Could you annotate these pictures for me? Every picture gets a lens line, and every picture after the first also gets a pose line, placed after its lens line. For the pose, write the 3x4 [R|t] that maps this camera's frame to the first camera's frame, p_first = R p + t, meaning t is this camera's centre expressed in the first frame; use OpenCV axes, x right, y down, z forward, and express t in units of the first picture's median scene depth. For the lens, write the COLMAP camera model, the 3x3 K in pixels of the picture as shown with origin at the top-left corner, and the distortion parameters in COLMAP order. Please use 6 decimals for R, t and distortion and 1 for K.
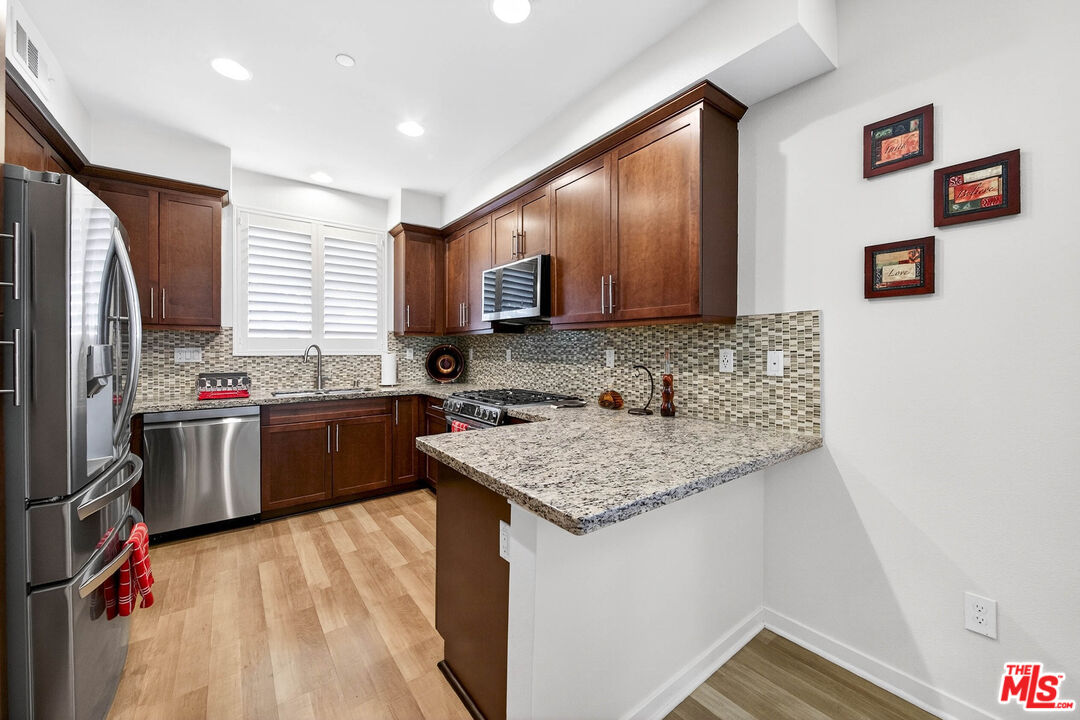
lens RADIAL K [[396.9, 0, 539.4], [0, 396.9, 353.5], [0, 0, 1]] dist [0.000061, -0.000005]
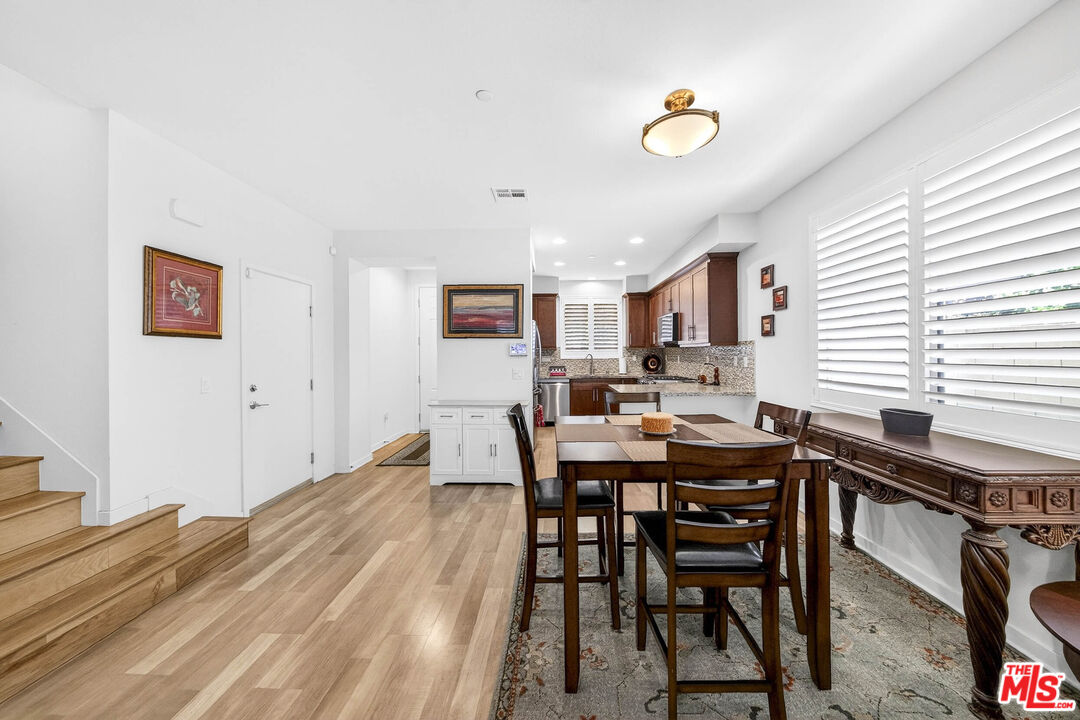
lens RADIAL K [[380.0, 0, 542.8], [0, 380.0, 354.5], [0, 0, 1]] dist [-0.000537, -0.000064]
pose [[0.771583, -0.008835, -0.636067, 0.679076], [0.005402, 0.999958, -0.007336, -0.005894], [0.636105, 0.002224, 0.771599, -0.938574]]
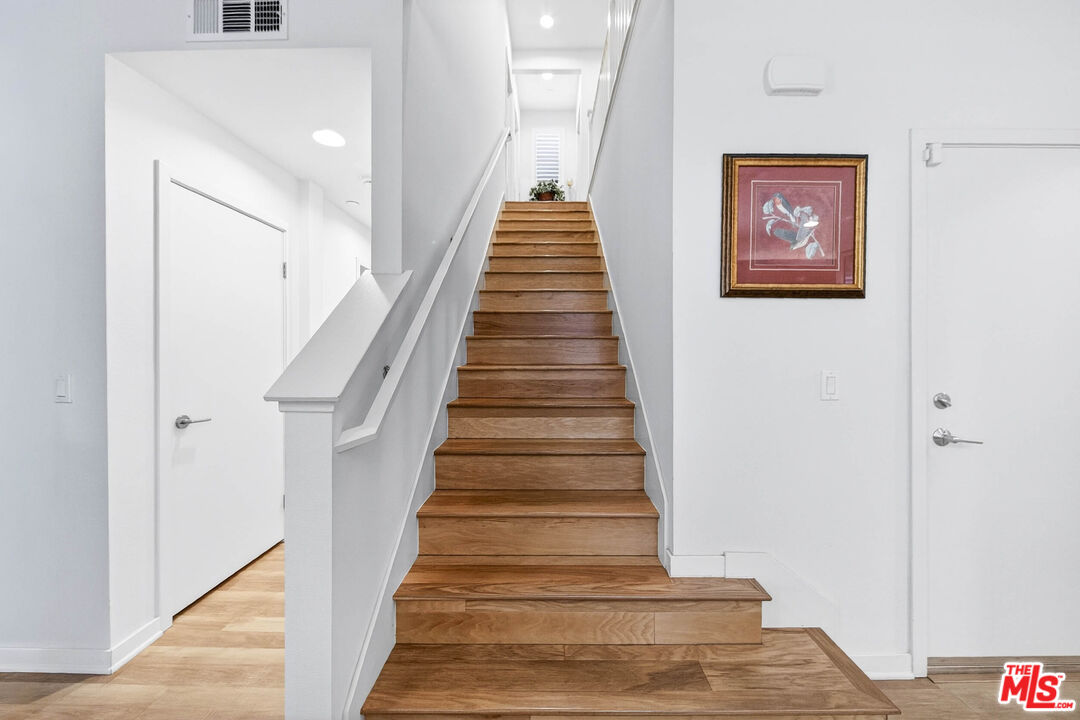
lens RADIAL K [[411.2, 0, 539.1], [0, 411.2, 350.4], [0, 0, 1]] dist [-0.000776, -0.000124]
pose [[-0.626822, -0.006399, -0.779136, 0.097819], [-0.007894, 0.999967, -0.001862, 0.016911], [0.779123, 0.004983, -0.626852, -0.699584]]
